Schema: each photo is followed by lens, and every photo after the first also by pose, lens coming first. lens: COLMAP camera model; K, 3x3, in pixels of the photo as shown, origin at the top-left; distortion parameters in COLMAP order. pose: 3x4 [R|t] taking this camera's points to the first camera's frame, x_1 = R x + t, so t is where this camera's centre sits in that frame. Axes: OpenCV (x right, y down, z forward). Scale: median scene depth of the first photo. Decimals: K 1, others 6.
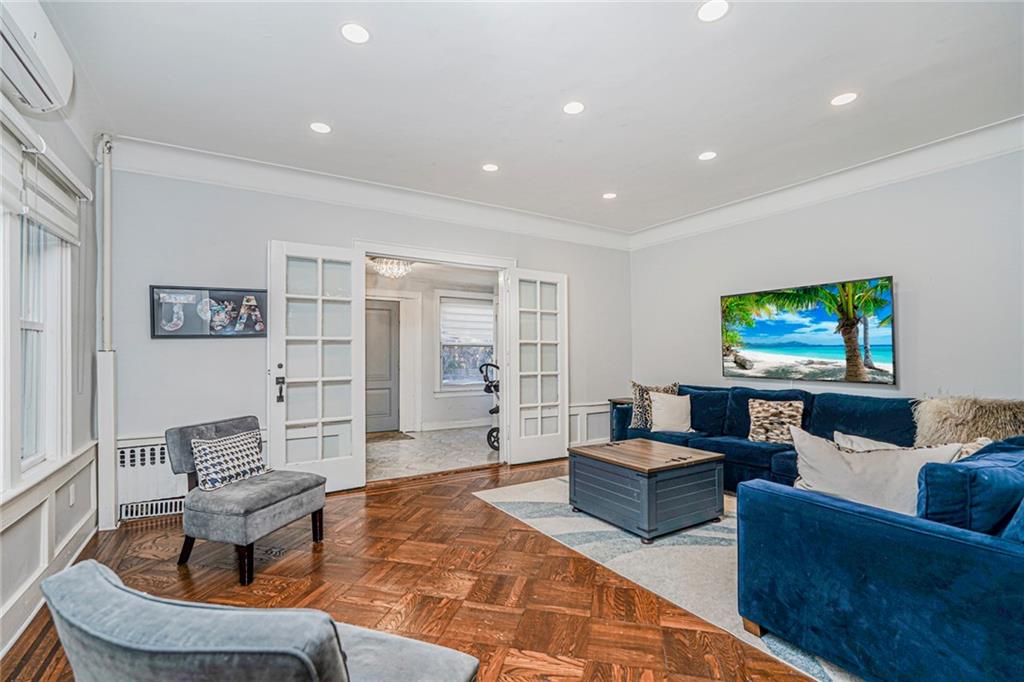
lens RADIAL K [[453.8, 0, 521.3], [0, 453.8, 345.5], [0, 0, 1]] dist [-0.008290, 0.002186]
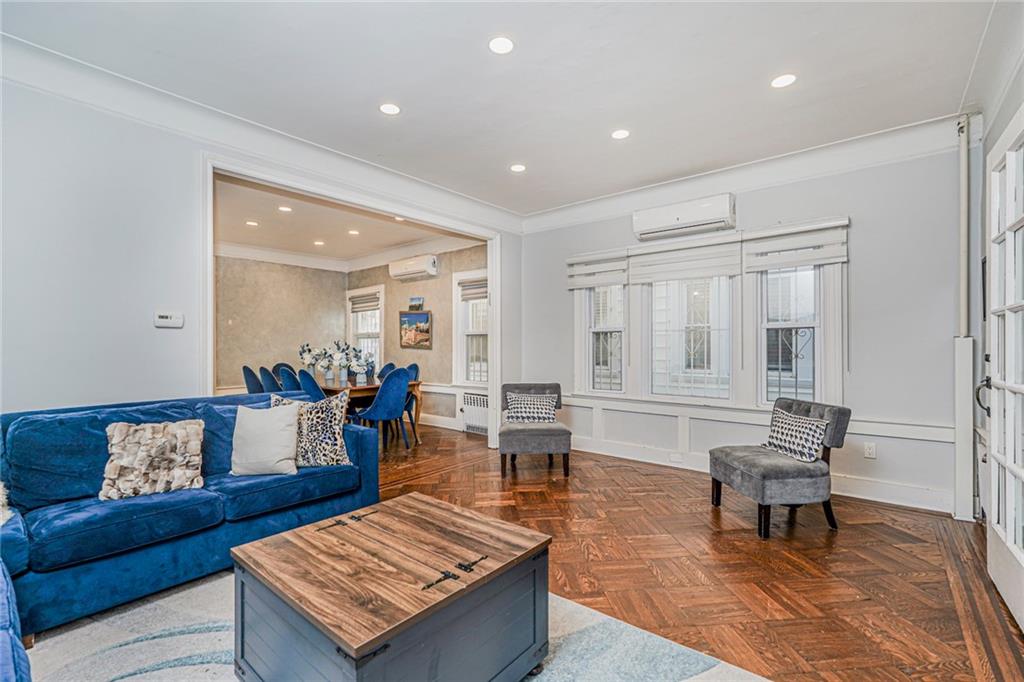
lens RADIAL K [[453.8, 0, 508.7], [0, 453.8, 348.9], [0, 0, 1]] dist [-0.008290, 0.002186]
pose [[-0.956450, 0.007428, -0.291803, 0.256606], [0.013350, 0.999743, -0.018307, 0.033412], [0.291592, -0.021405, -0.956303, 1.325839]]
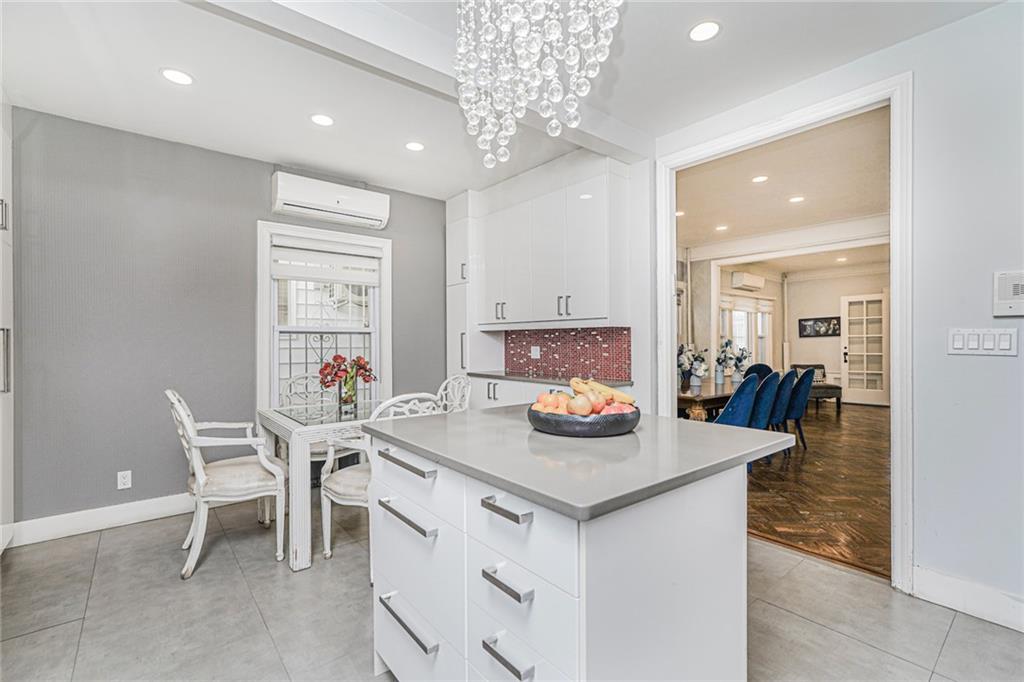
lens RADIAL K [[453.8, 0, 510.4], [0, 453.8, 339.2], [0, 0, 1]] dist [-0.008290, 0.002186]
pose [[0.117078, 0.007464, -0.993095, 1.656750], [0.020255, 0.999746, 0.009902, -0.061559], [0.992916, -0.021275, 0.116897, -1.070194]]
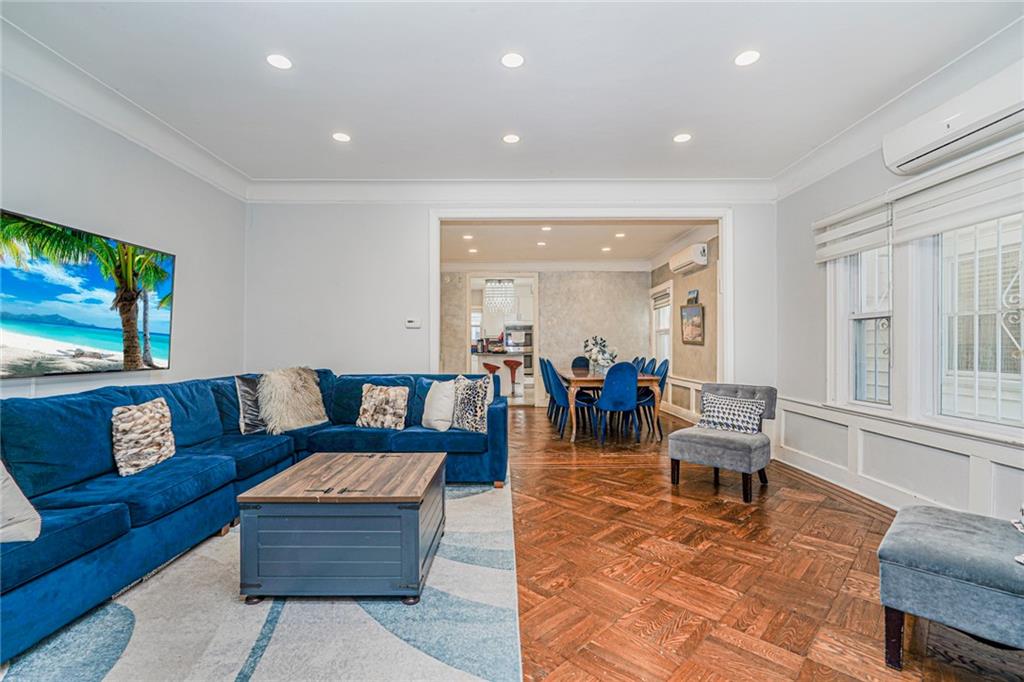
lens RADIAL K [[453.8, 0, 509.8], [0, 453.8, 345.8], [0, 0, 1]] dist [-0.008290, 0.002186]
pose [[-0.840179, 0.003433, 0.542298, -0.269076], [-0.010814, 0.999675, -0.023082, 0.047293], [-0.542201, -0.025257, -0.839869, 1.297180]]
